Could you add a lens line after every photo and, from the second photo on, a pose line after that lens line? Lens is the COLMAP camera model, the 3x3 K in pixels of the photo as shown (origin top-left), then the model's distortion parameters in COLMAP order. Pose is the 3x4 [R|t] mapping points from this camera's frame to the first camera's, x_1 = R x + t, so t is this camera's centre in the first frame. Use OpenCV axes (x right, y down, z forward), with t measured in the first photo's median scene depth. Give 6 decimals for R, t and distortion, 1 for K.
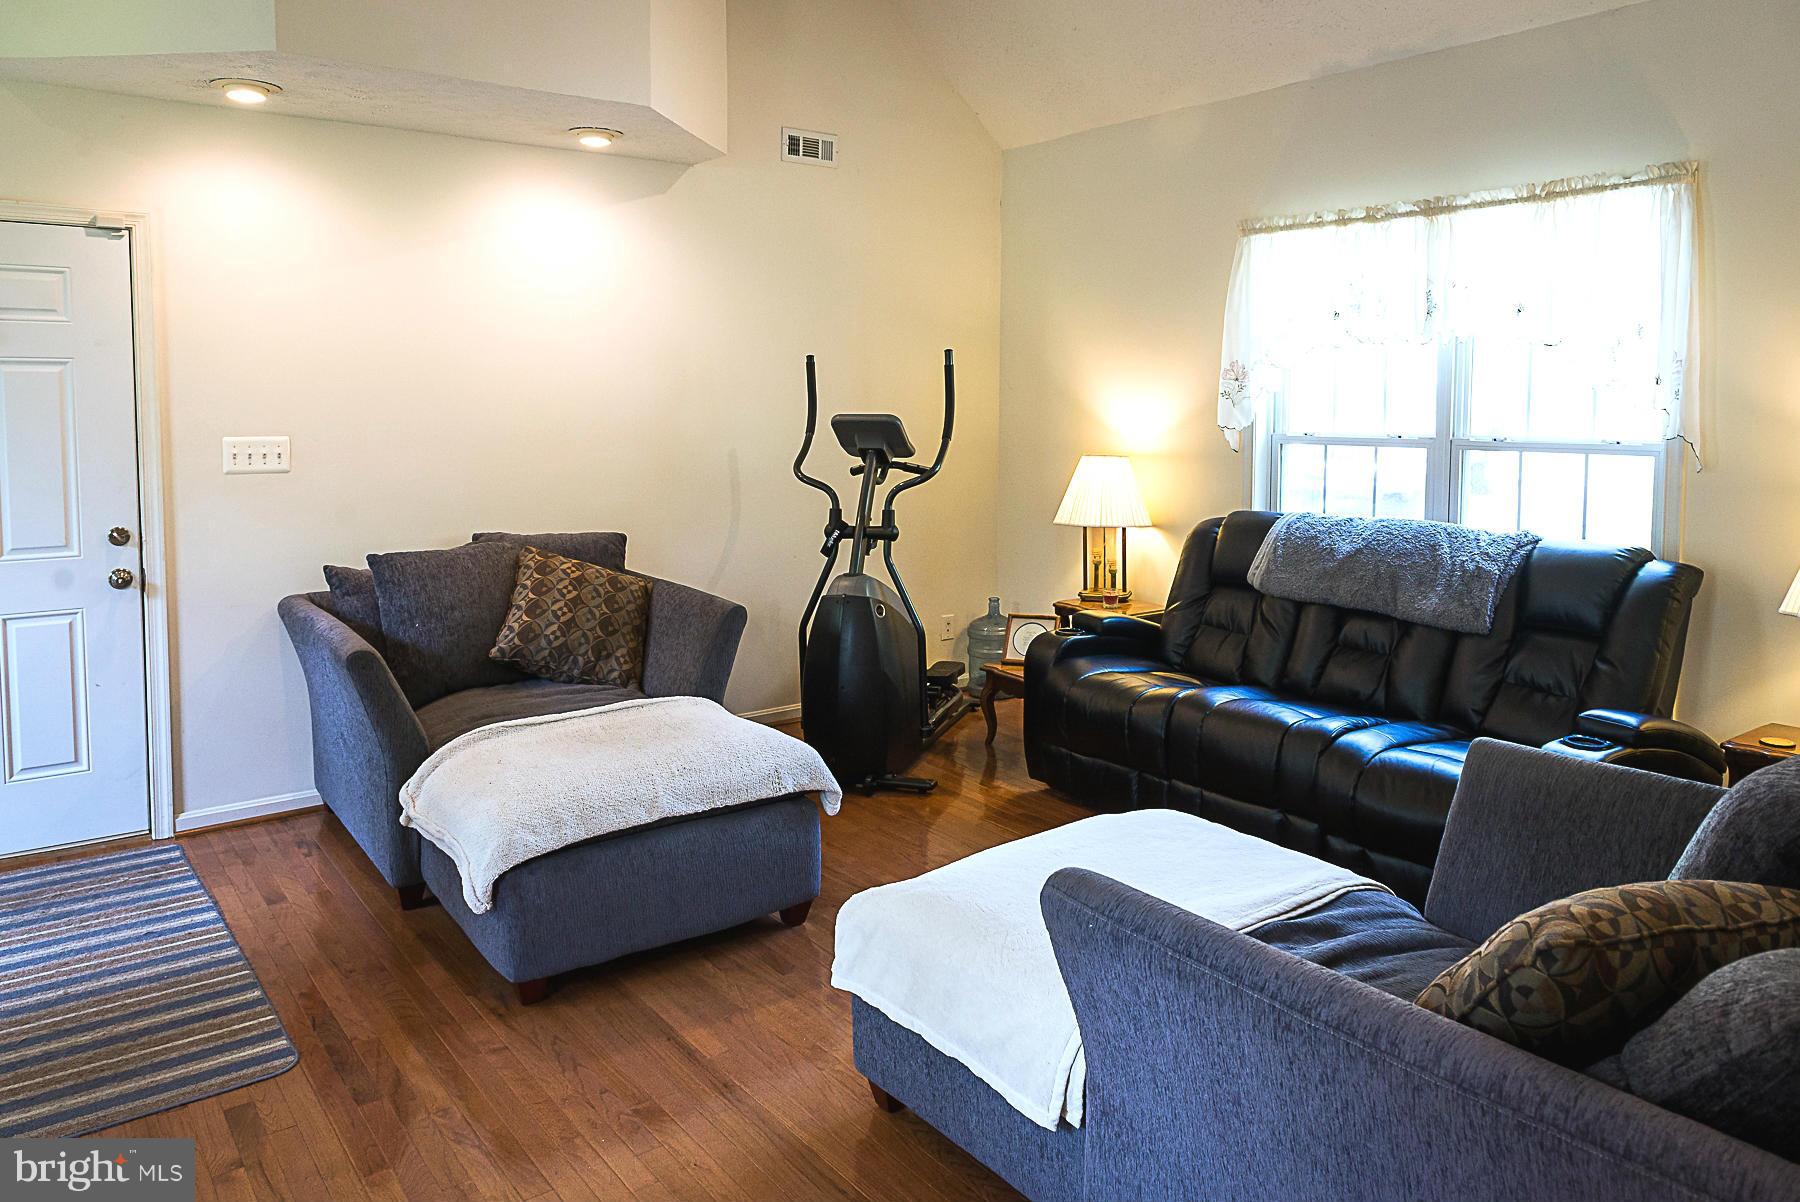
lens RADIAL K [[1255.2, 0, 900.0], [0, 1255.2, 593.2], [0, 0, 1]] dist [0.000122, -0.008578]
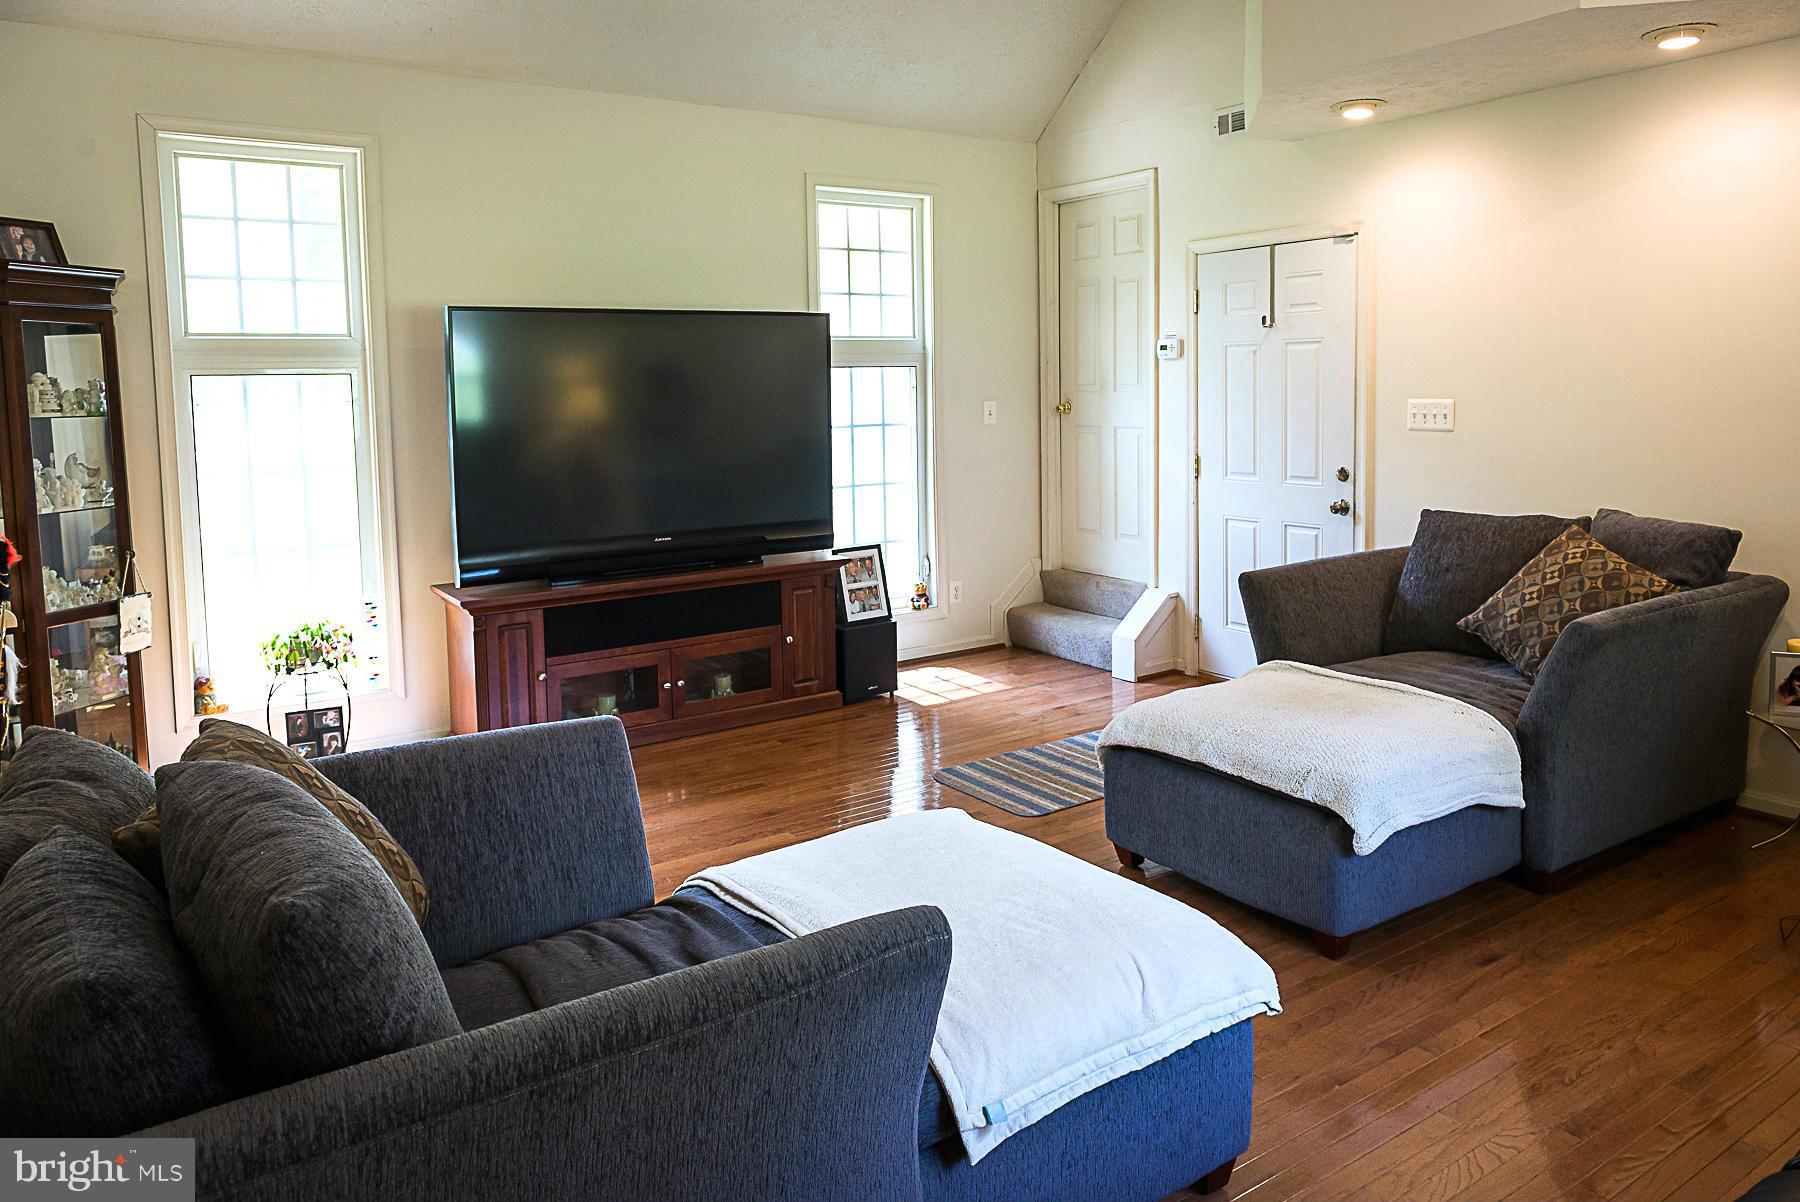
lens RADIAL K [[1255.2, 0, 900.4], [0, 1255.2, 607.0], [0, 0, 1]] dist [0.000122, -0.008578]
pose [[-0.030720, 0.187127, -0.981855, 0.669574], [-0.120345, 0.974480, 0.189487, -0.099542], [0.992257, 0.123982, -0.007416, 0.556929]]
